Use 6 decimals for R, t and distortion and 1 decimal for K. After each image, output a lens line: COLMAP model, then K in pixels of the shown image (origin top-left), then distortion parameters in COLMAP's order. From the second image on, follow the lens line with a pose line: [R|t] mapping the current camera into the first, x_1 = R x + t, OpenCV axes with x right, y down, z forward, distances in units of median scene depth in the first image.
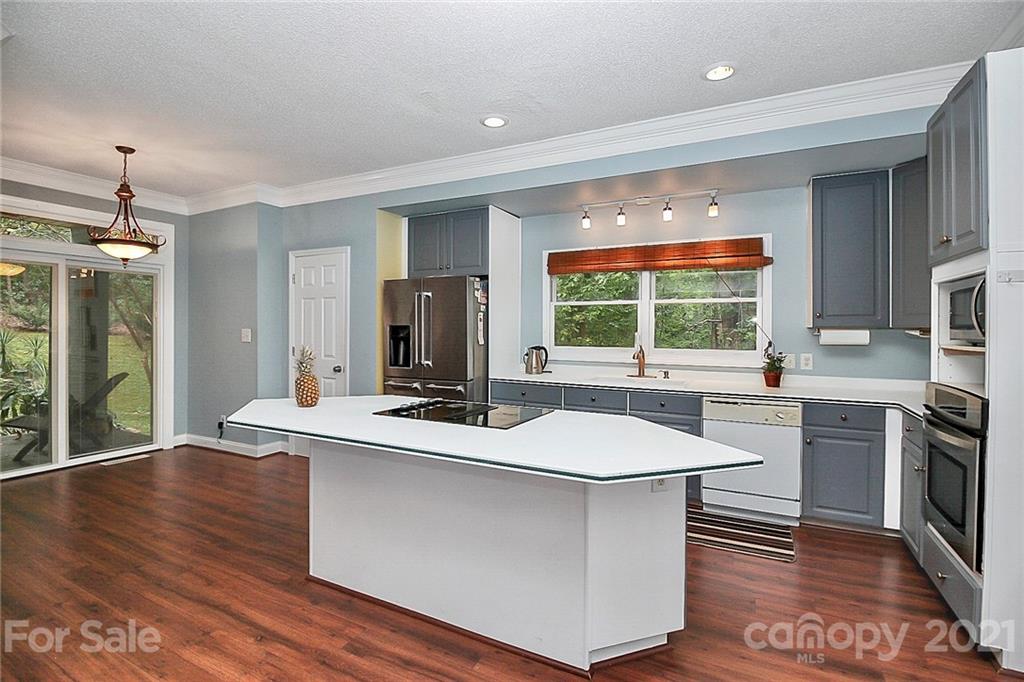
lens RADIAL K [[476.6, 0, 509.1], [0, 476.6, 331.7], [0, 0, 1]] dist [0.000236, -0.012185]
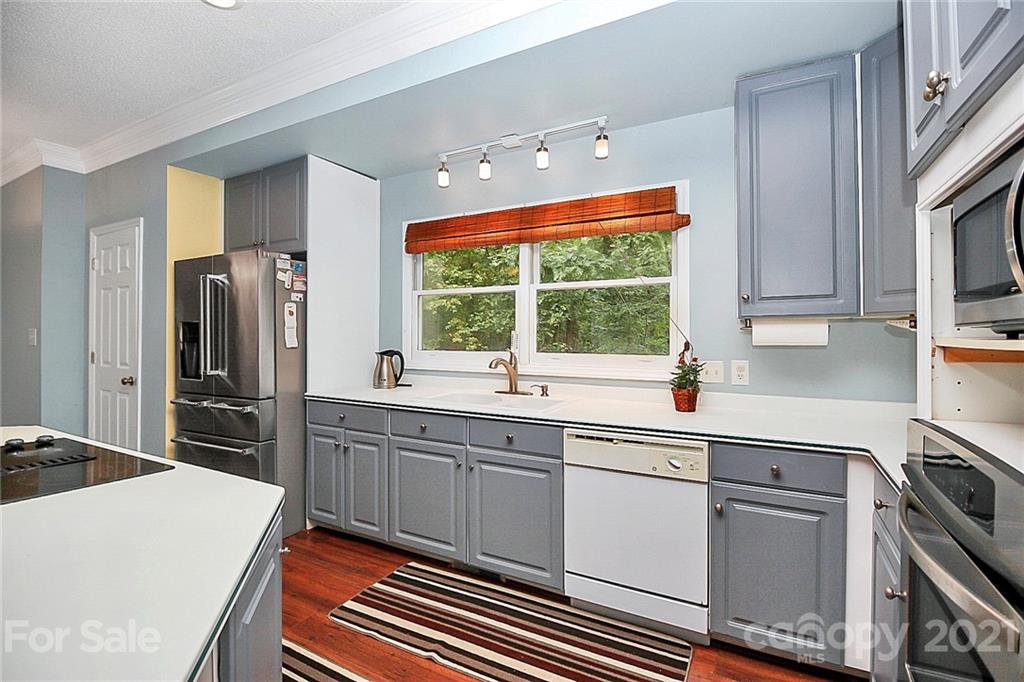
lens RADIAL K [[476.9, 0, 506.8], [0, 476.9, 335.5], [0, 0, 1]] dist [0.001540, -0.011524]
pose [[0.999509, -0.001984, -0.031268, 0.289789], [0.001763, 0.999973, -0.007103, 0.014564], [0.031281, 0.007044, 0.999486, 0.298741]]
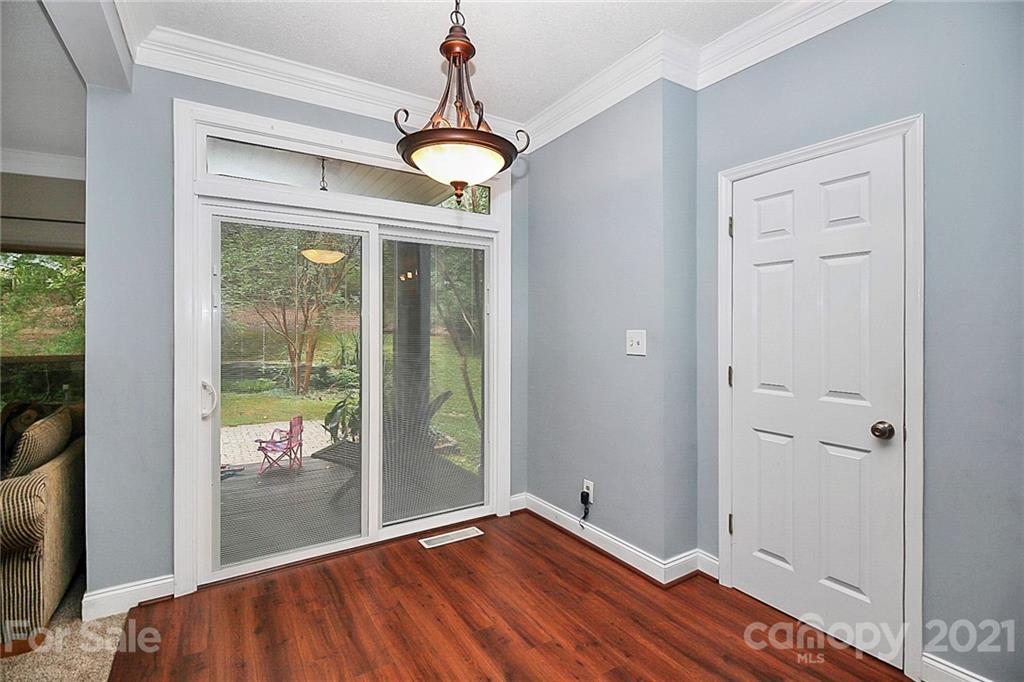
lens RADIAL K [[476.9, 0, 506.8], [0, 476.9, 335.5], [0, 0, 1]] dist [0.001540, -0.011524]
pose [[0.856272, 0.003925, -0.516511, -0.472529], [-0.001027, 0.999982, 0.005897, -0.003559], [0.516525, -0.004519, 0.856260, 0.557002]]
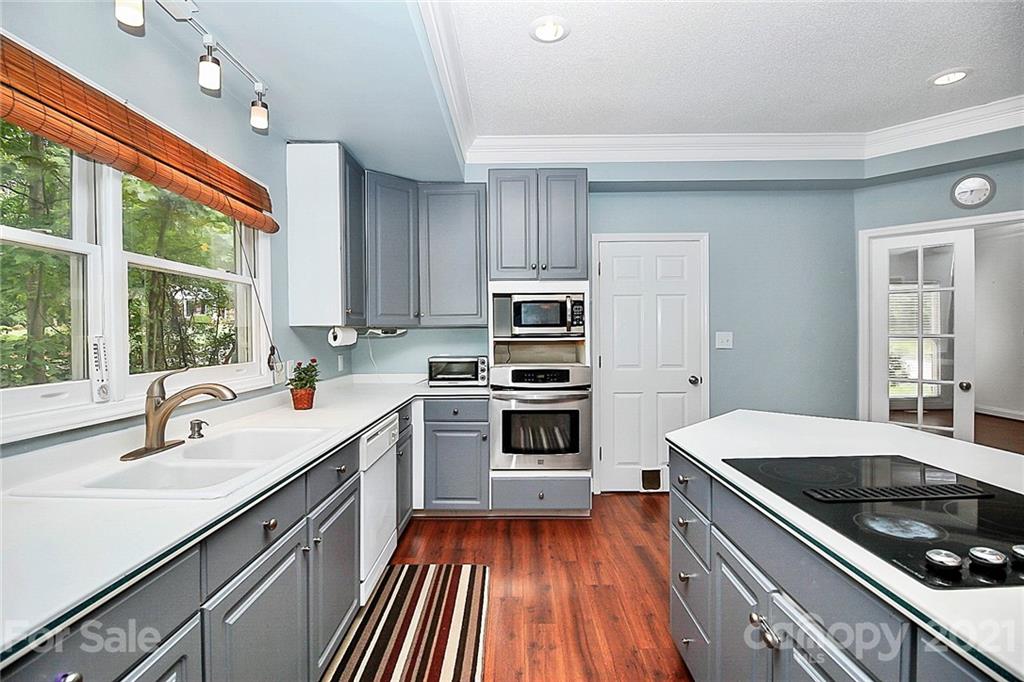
lens RADIAL K [[476.9, 0, 506.8], [0, 476.9, 335.5], [0, 0, 1]] dist [0.001540, -0.011524]
pose [[-0.443885, -0.002691, 0.896080, -0.191665], [0.013892, 0.999855, 0.009885, 0.002586], [-0.895976, 0.016836, -0.443783, 0.913402]]
